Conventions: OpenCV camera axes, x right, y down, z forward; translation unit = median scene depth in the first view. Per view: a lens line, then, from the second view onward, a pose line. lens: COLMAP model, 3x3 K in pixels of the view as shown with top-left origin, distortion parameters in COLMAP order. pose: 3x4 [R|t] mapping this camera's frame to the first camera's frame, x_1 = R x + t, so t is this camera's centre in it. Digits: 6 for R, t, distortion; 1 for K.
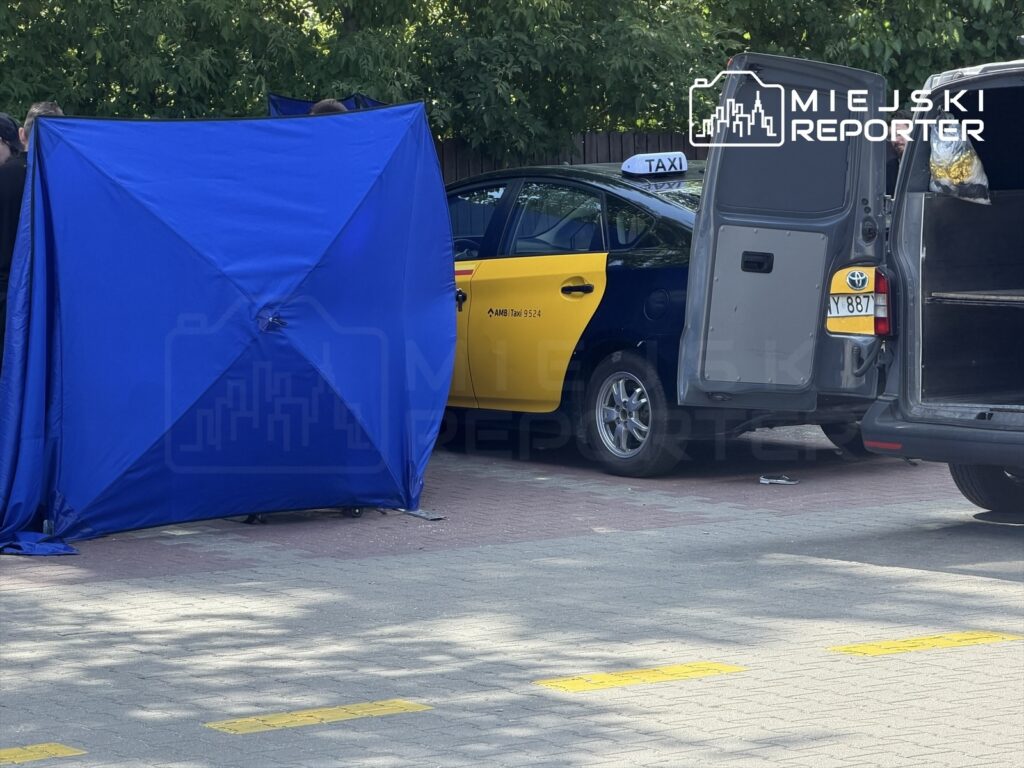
lens RADIAL K [[3782.6, 0, 455.3], [0, 3782.6, 433.7], [0, 0, 1]] dist [0.219547, 0.000000]
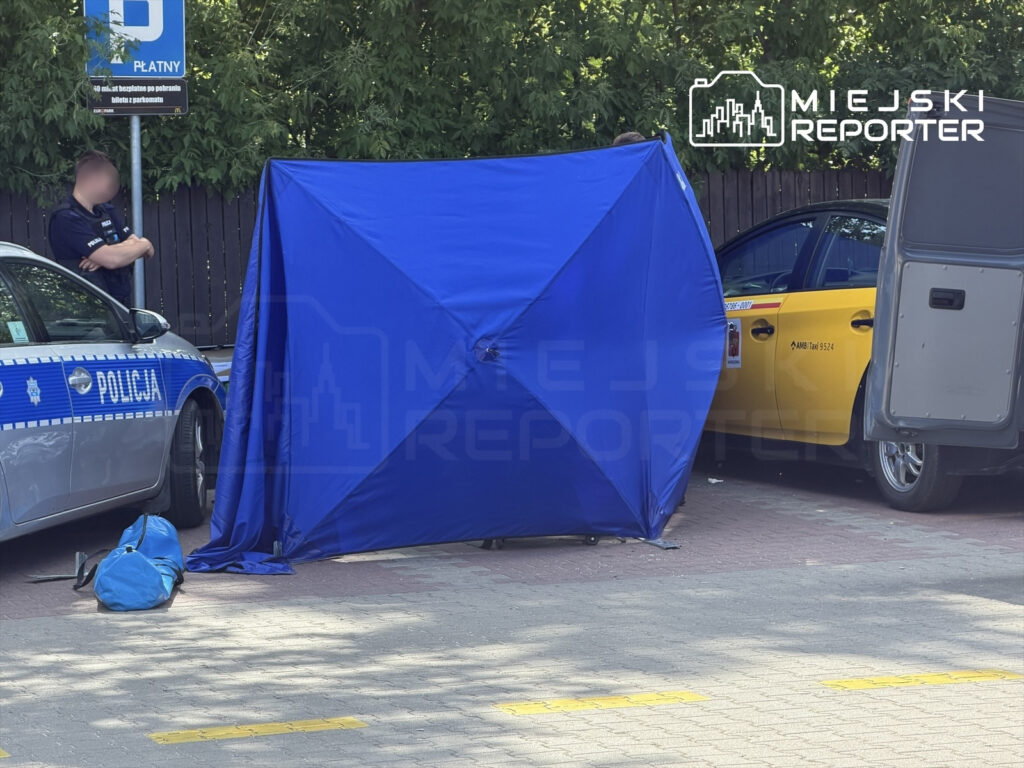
lens RADIAL K [[3915.2, 0, 468.5], [0, 3915.2, 342.3], [0, 0, 1]] dist [0.259194, 0.000000]
pose [[0.969559, 0.008049, -0.244727, 0.203809], [-0.015239, 0.999506, -0.027501, -0.003096], [0.244385, 0.030393, 0.969202, -0.037106]]
